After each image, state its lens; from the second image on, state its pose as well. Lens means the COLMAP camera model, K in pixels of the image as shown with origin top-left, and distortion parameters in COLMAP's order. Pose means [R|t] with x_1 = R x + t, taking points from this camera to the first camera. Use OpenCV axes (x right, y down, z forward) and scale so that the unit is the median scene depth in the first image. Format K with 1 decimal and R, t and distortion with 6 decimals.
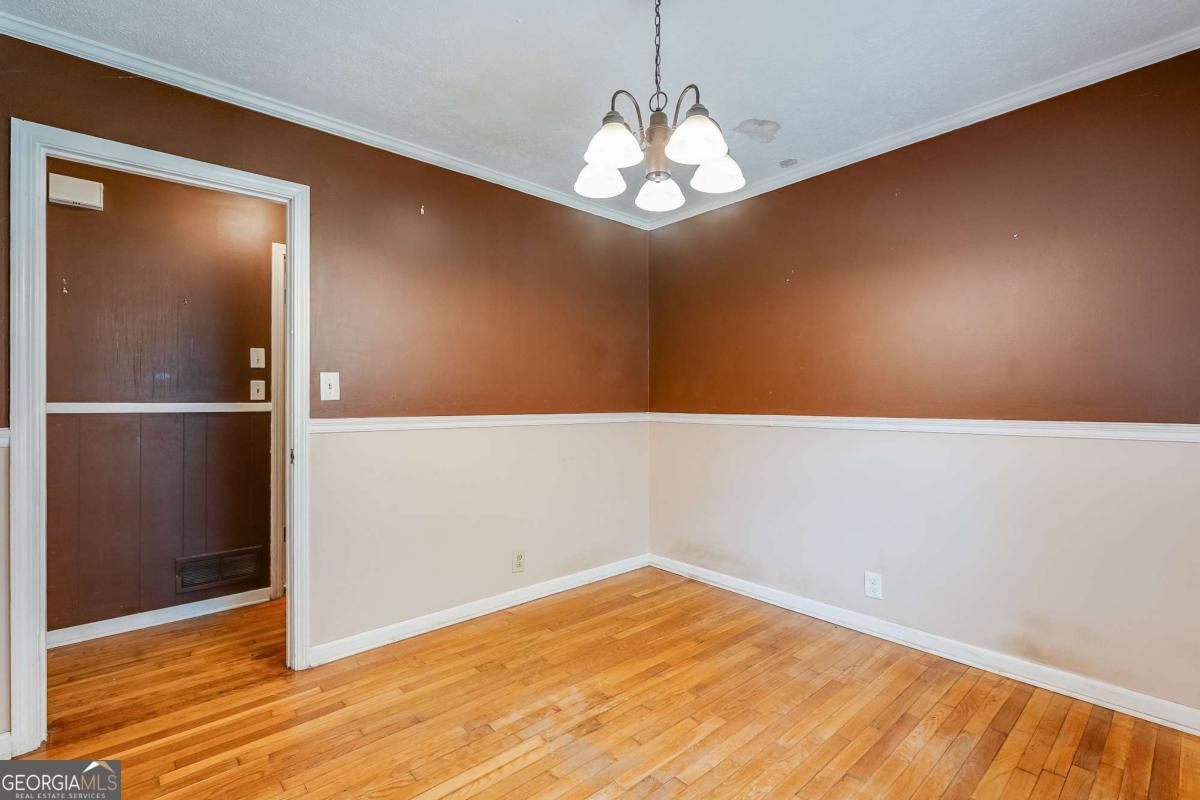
lens RADIAL K [[526.2, 0, 592.3], [0, 526.2, 401.6], [0, 0, 1]] dist [-0.000388, -0.000280]
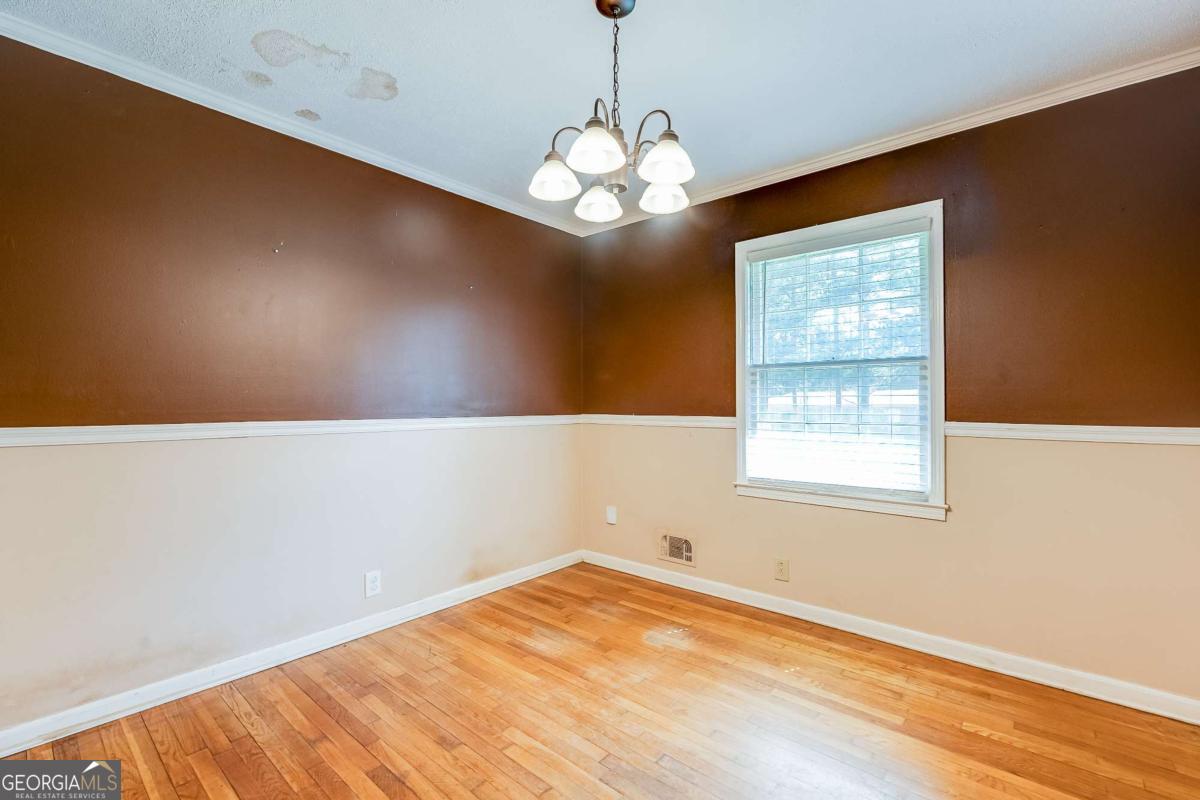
lens RADIAL K [[526.2, 0, 605.6], [0, 526.2, 403.0], [0, 0, 1]] dist [-0.000388, -0.000280]
pose [[-0.146025, 0.002135, 0.989279, -0.652834], [-0.000554, 0.999997, -0.002240, 0.000388], [-0.989281, -0.000875, -0.146024, 0.842777]]
